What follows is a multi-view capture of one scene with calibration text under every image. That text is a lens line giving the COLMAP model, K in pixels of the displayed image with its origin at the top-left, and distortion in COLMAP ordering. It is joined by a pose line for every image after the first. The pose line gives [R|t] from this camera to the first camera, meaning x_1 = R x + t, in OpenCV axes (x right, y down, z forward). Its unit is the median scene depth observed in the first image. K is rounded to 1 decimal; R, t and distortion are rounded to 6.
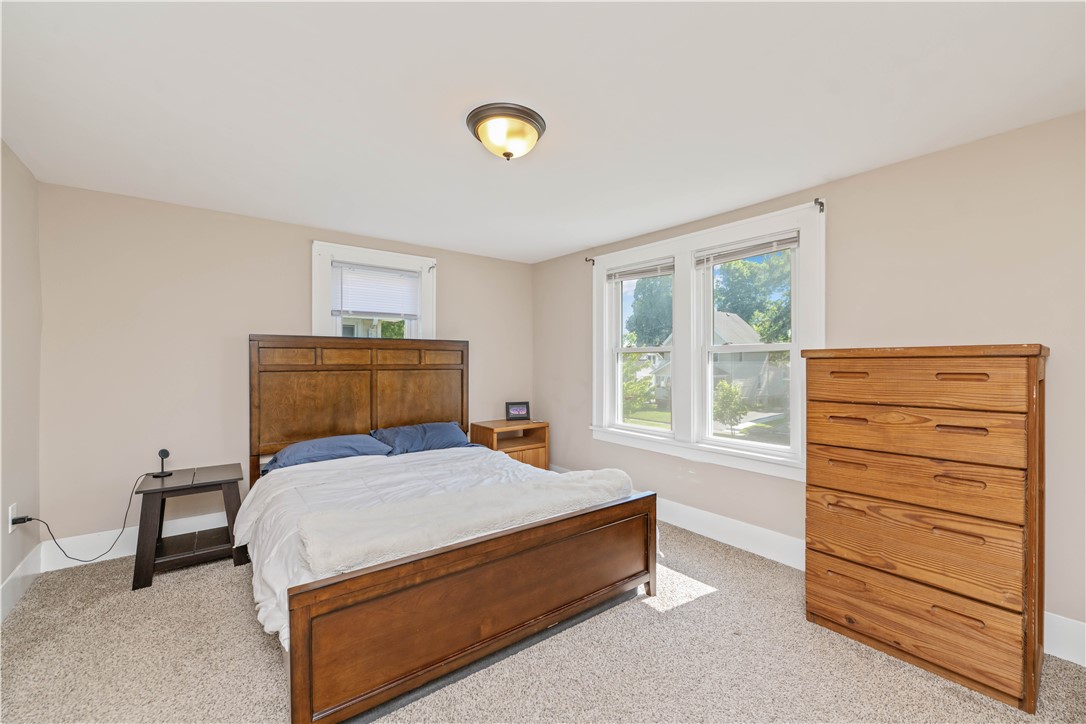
lens RADIAL K [[446.7, 0, 547.4], [0, 446.7, 368.1], [0, 0, 1]] dist [-0.001966, -0.000141]
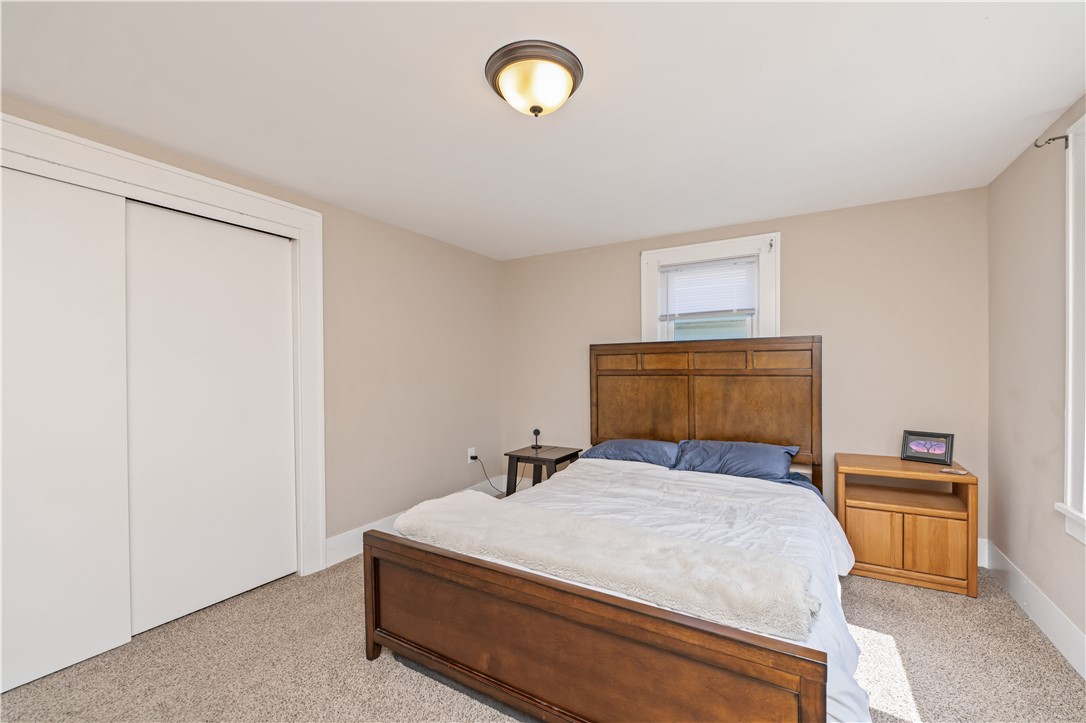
lens RADIAL K [[446.7, 0, 547.4], [0, 446.7, 367.6], [0, 0, 1]] dist [-0.001966, -0.000141]
pose [[0.369924, -0.005742, -0.929044, 0.370551], [-0.006274, 0.999943, -0.008678, -0.001571], [0.929041, 0.009039, 0.369866, 0.395015]]
